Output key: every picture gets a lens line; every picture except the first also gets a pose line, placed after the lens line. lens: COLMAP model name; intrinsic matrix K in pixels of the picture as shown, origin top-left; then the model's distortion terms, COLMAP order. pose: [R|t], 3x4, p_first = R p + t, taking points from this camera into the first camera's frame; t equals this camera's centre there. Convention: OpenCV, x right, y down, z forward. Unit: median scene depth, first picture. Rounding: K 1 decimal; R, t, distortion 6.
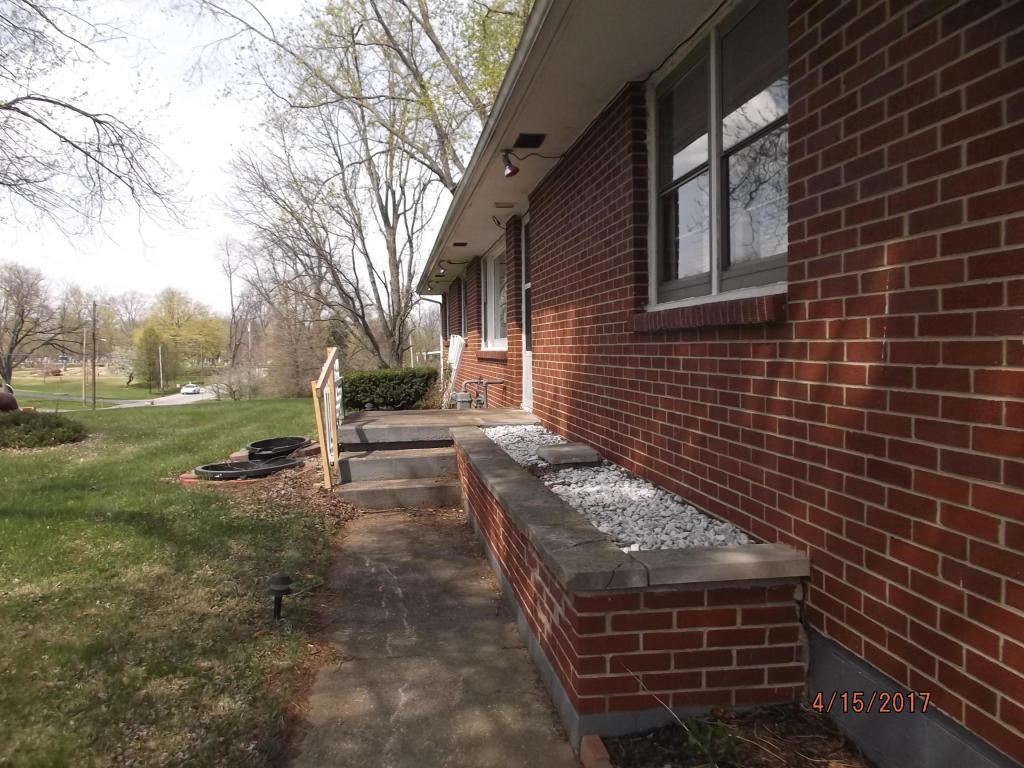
lens RADIAL K [[815.6, 0, 509.2], [0, 815.6, 376.0], [0, 0, 1]] dist [-0.003810, 0.002828]
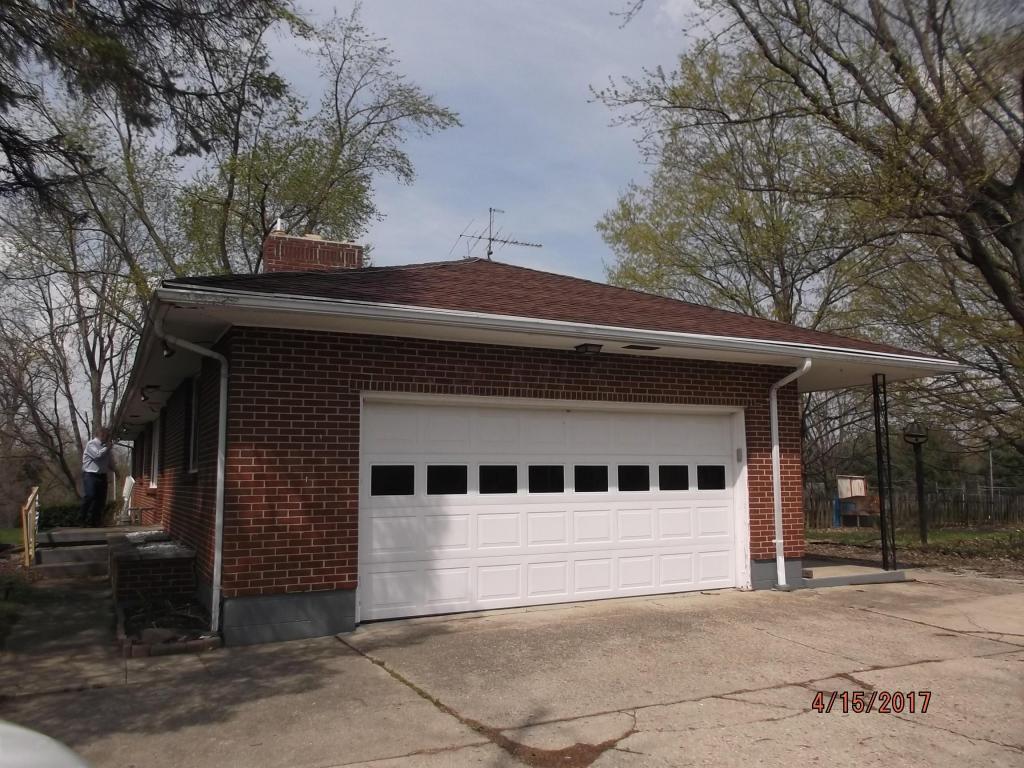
lens RADIAL K [[815.6, 0, 509.2], [0, 815.6, 376.0], [0, 0, 1]] dist [-0.003810, 0.002828]
pose [[0.948515, 0.040324, 0.314154, 0.037942], [0.011346, 0.986901, -0.160930, 0.004553], [-0.316528, 0.156209, 0.935633, -0.200680]]
